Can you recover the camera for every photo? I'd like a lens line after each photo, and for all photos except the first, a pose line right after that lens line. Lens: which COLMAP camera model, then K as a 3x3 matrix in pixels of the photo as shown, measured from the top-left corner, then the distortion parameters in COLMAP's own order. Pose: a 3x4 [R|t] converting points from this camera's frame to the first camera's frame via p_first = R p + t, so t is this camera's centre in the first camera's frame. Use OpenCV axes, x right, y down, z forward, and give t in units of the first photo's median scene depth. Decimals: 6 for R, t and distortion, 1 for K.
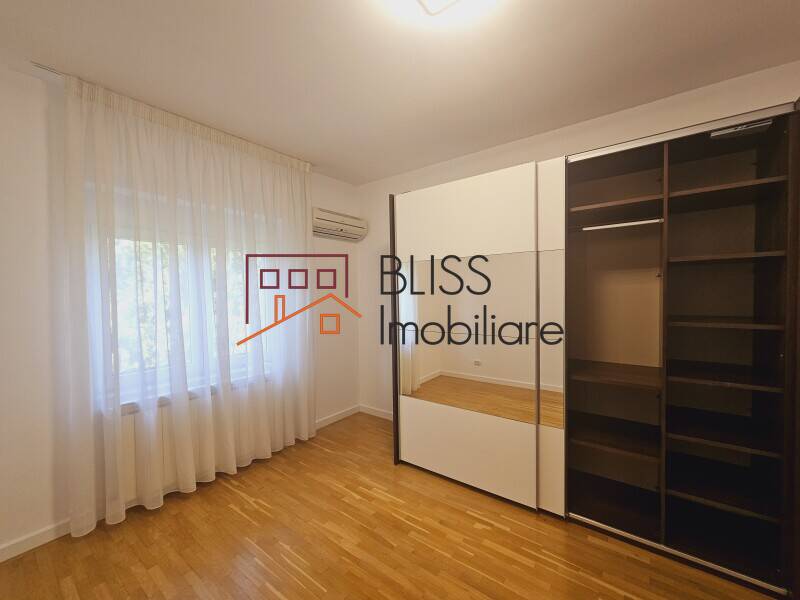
lens RADIAL K [[325.7, 0, 399.1], [0, 325.7, 296.6], [0, 0, 1]] dist [-0.000616, 0.000144]
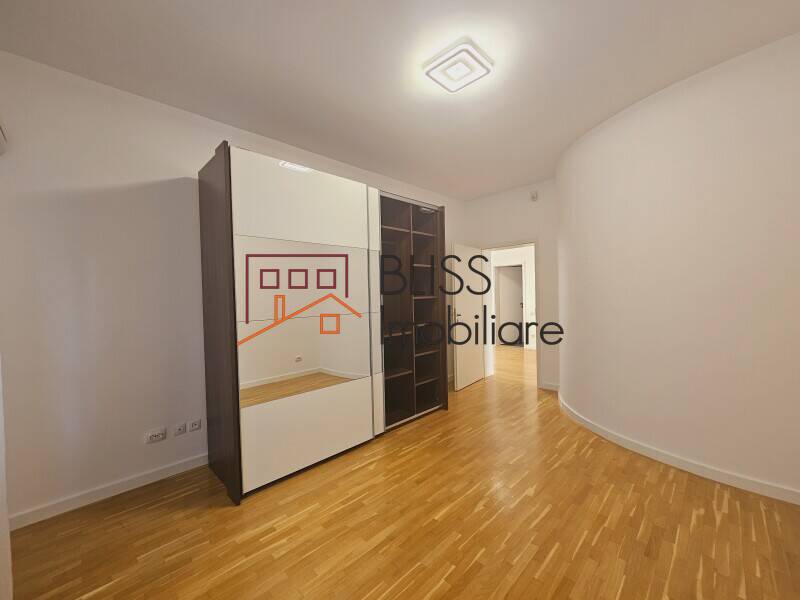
lens RADIAL K [[325.7, 0, 398.8], [0, 325.7, 302.3], [0, 0, 1]] dist [-0.000616, 0.000144]
pose [[0.145933, -0.009736, 0.989247, -0.936390], [0.036675, 0.999317, 0.004425, 0.081355], [-0.988614, 0.035635, 0.146190, 0.688382]]
